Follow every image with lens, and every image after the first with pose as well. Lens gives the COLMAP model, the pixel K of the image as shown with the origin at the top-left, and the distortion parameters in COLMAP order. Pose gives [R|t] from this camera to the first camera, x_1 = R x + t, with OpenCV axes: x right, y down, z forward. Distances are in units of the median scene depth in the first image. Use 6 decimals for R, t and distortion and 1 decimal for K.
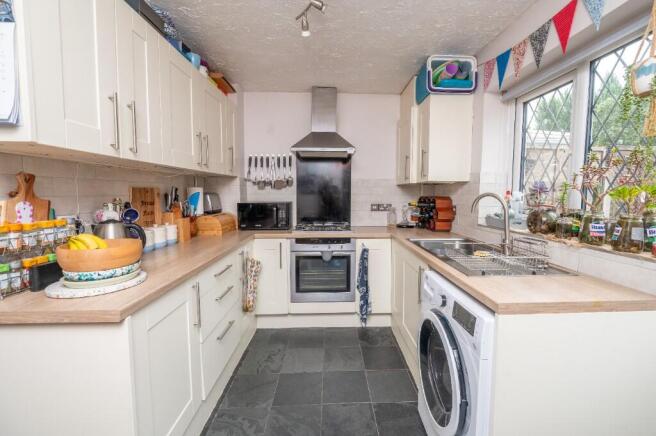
lens RADIAL K [[270.5, 0, 340.3], [0, 270.5, 214.6], [0, 0, 1]] dist [-0.005614, -0.000308]
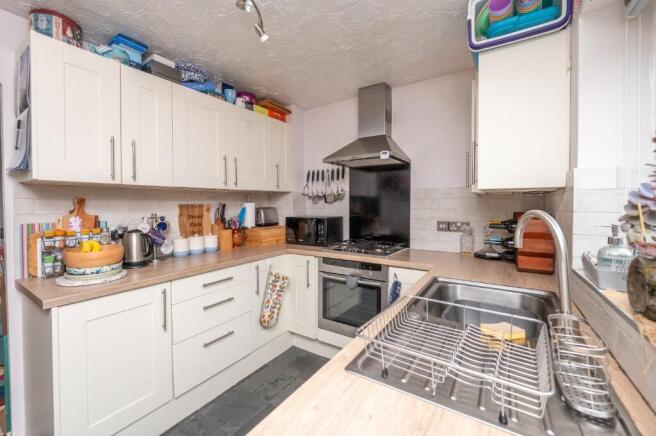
lens RADIAL K [[271.2, 0, 317.0], [0, 271.2, 209.2], [0, 0, 1]] dist [-0.003277, -0.000160]
pose [[0.802041, 0.004156, -0.597254, 0.359684], [-0.040094, 0.998095, -0.046897, -0.030002], [0.595921, 0.061560, 0.800680, 0.243891]]
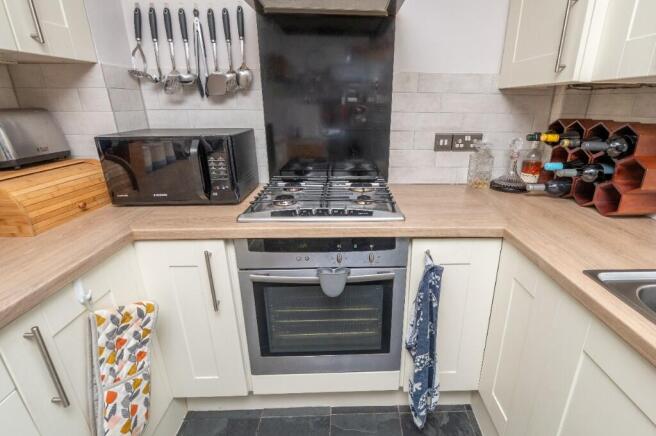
lens RADIAL K [[308.6, 0, 358.9], [0, 308.6, 209.0], [0, 0, 1]] dist [-0.009511, -0.000435]
pose [[0.999971, 0.007149, -0.002629, -0.012372], [-0.006255, 0.967639, 0.252263, -0.058253], [0.004348, -0.252239, 0.967655, 0.594156]]
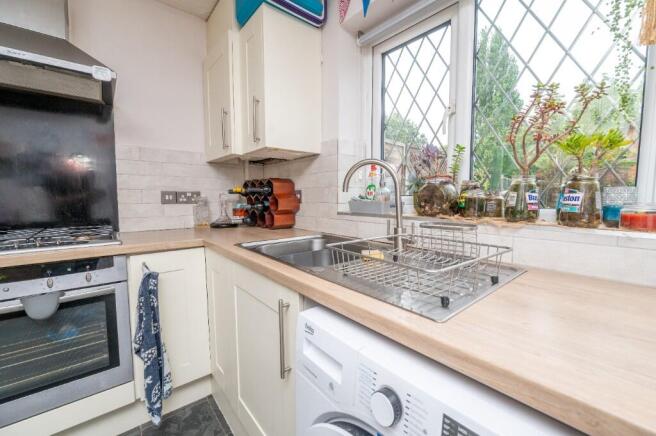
lens RADIAL K [[270.5, 0, 340.3], [0, 270.5, 214.6], [0, 0, 1]] dist [-0.005614, -0.000308]
pose [[0.778397, -0.048094, 0.625927, 0.056942], [0.051136, 0.998605, 0.013138, 0.027358], [-0.625686, 0.021781, 0.779771, 0.370989]]
